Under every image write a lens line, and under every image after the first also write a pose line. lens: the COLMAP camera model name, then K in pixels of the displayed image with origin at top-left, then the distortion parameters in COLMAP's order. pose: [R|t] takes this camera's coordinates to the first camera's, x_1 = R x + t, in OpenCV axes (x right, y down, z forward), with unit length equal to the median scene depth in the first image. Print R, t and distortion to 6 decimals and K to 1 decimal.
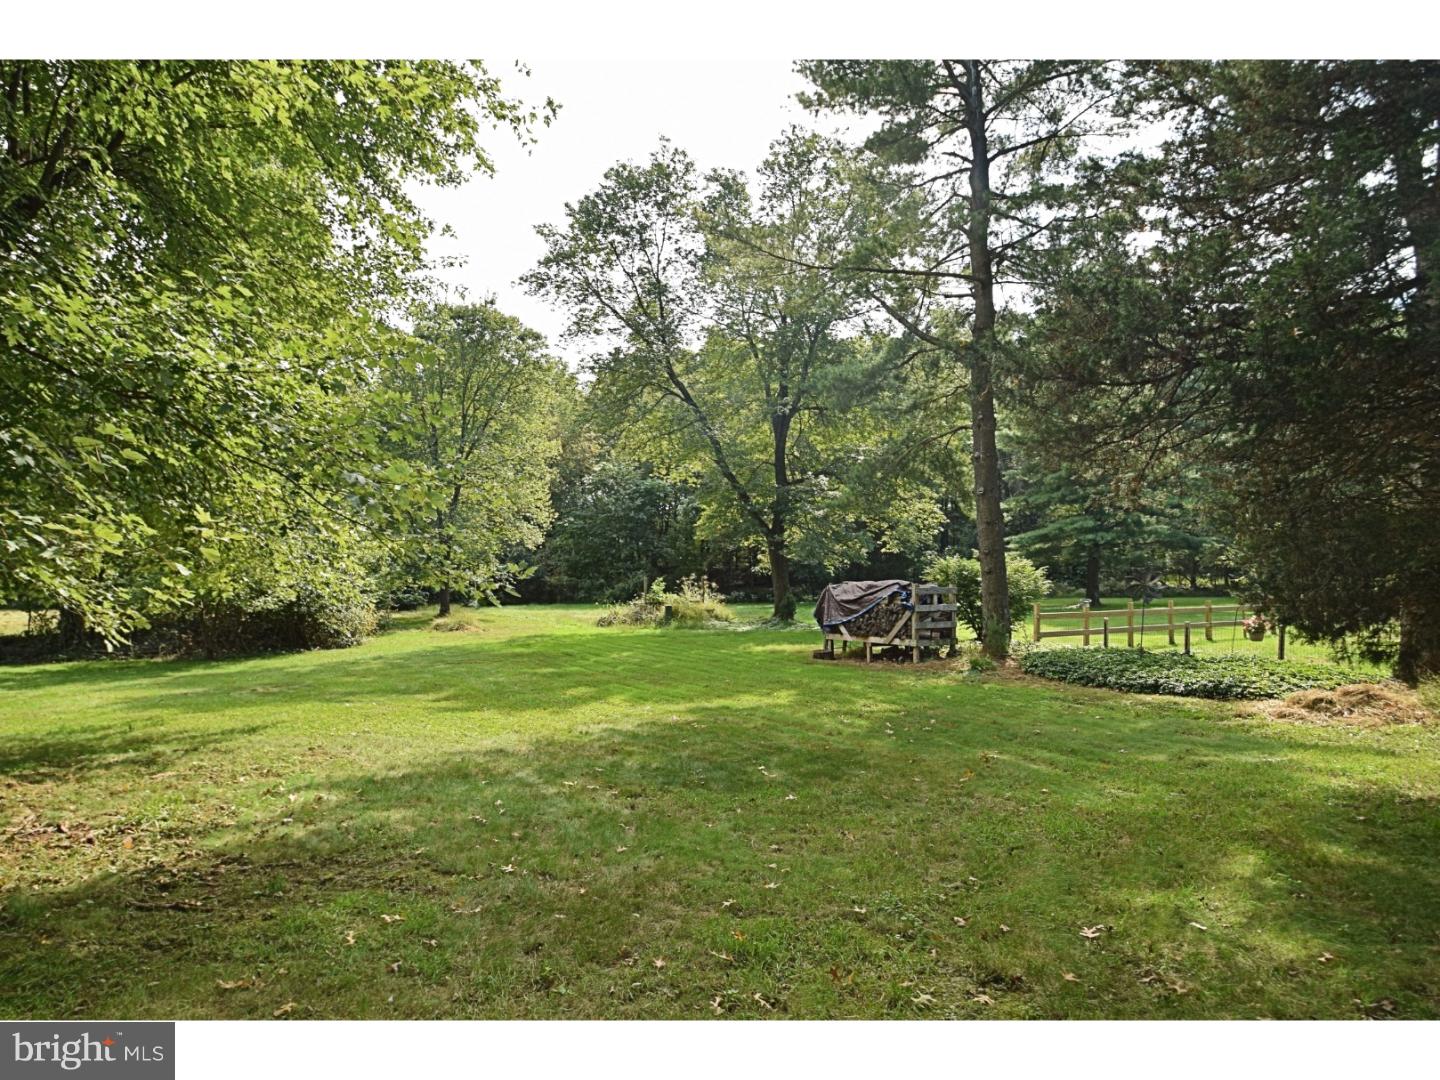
lens RADIAL K [[909.6, 0, 720.0], [0, 909.6, 540.0], [0, 0, 1]] dist [0.001502, 0.000365]
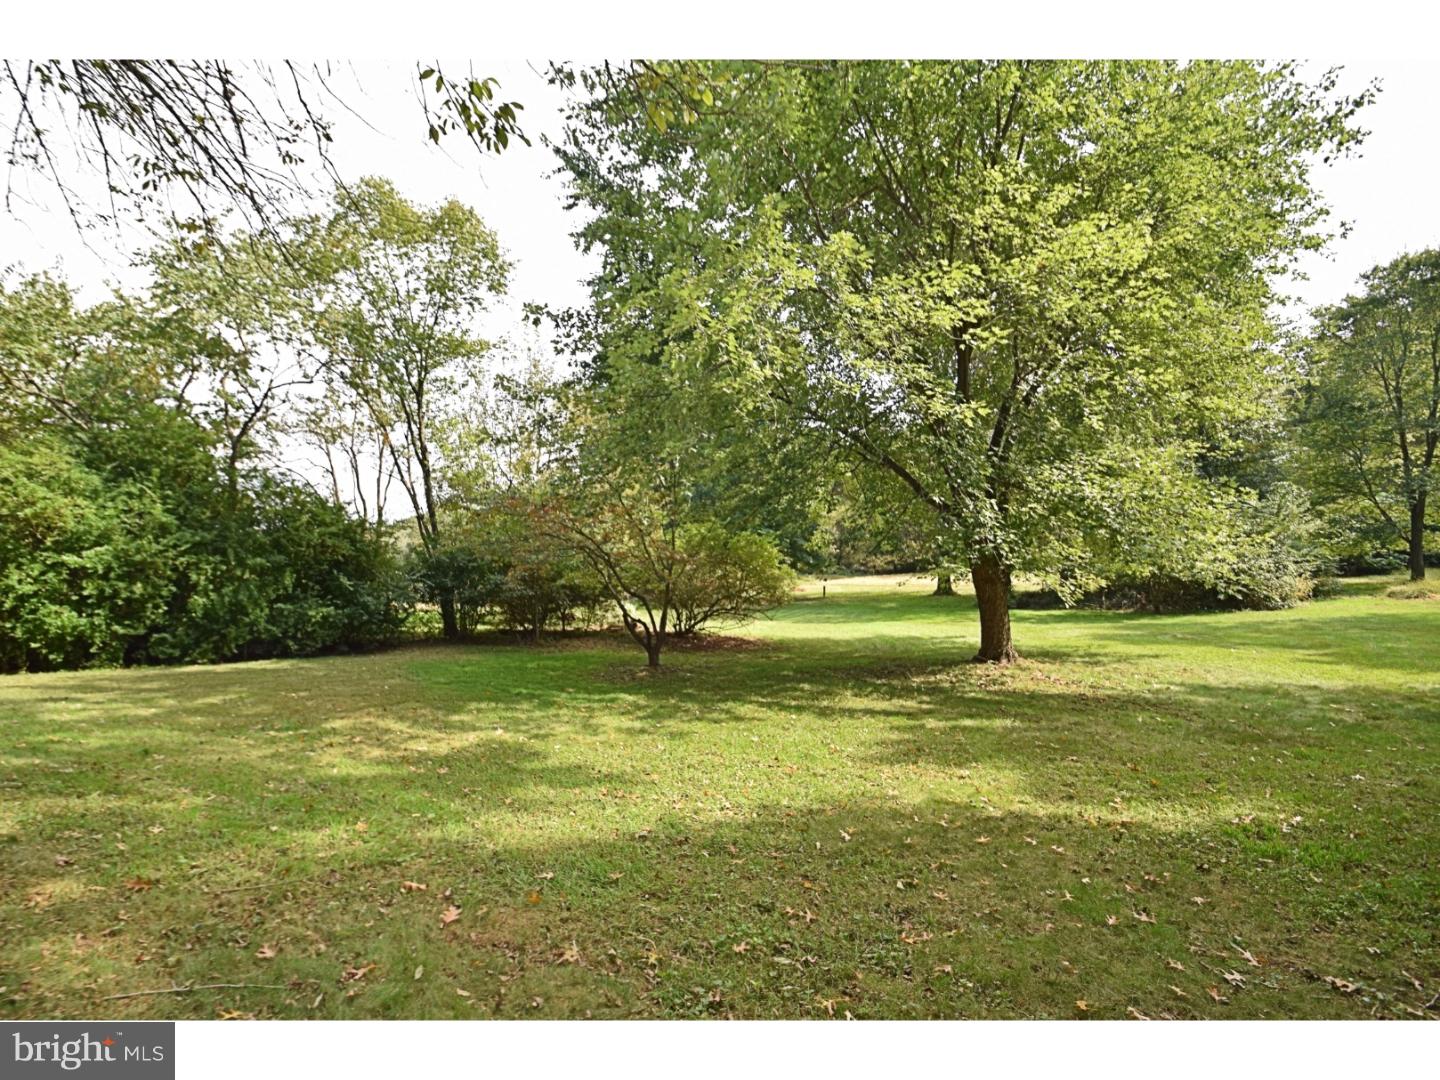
lens RADIAL K [[692.4, 0, 720.0], [0, 692.4, 540.0], [0, 0, 1]] dist [-0.000586, -0.000275]
pose [[0.466179, -0.036736, -0.883927, 0.080749], [0.061306, 0.998077, -0.009148, -0.014813], [0.882564, -0.049925, 0.467535, -0.099410]]
